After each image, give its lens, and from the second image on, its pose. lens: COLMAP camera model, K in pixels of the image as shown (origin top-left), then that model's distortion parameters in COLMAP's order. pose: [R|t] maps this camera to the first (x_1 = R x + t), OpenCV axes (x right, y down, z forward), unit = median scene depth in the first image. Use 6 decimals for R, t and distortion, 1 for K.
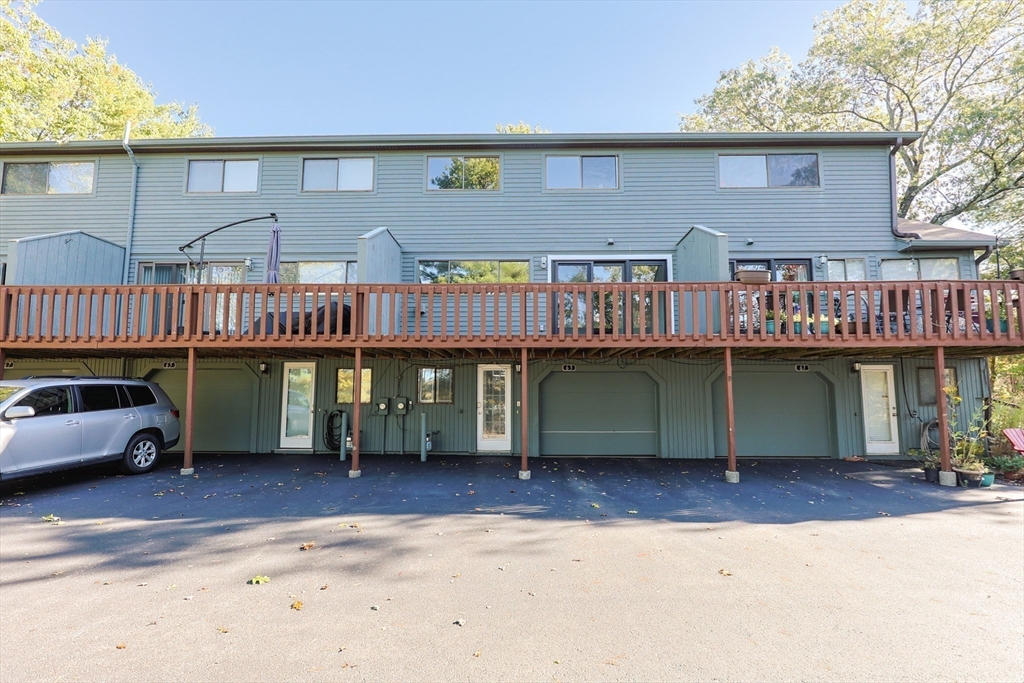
lens RADIAL K [[428.6, 0, 511.6], [0, 428.6, 354.3], [0, 0, 1]] dist [-0.000354, 0.000098]
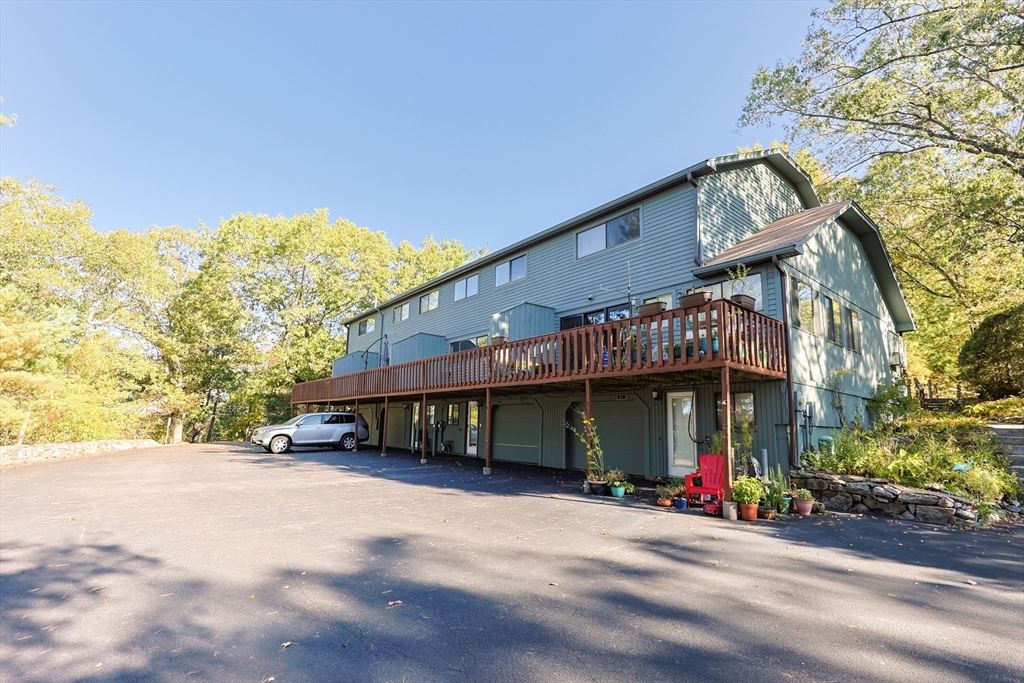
lens RADIAL K [[441.6, 0, 514.1], [0, 441.6, 341.3], [0, 0, 1]] dist [-0.001505, 0.000078]
pose [[0.673997, -0.127043, -0.727728, 1.343981], [0.059913, 0.991257, -0.117559, 0.004884], [0.736300, 0.035634, 0.675716, -0.041357]]
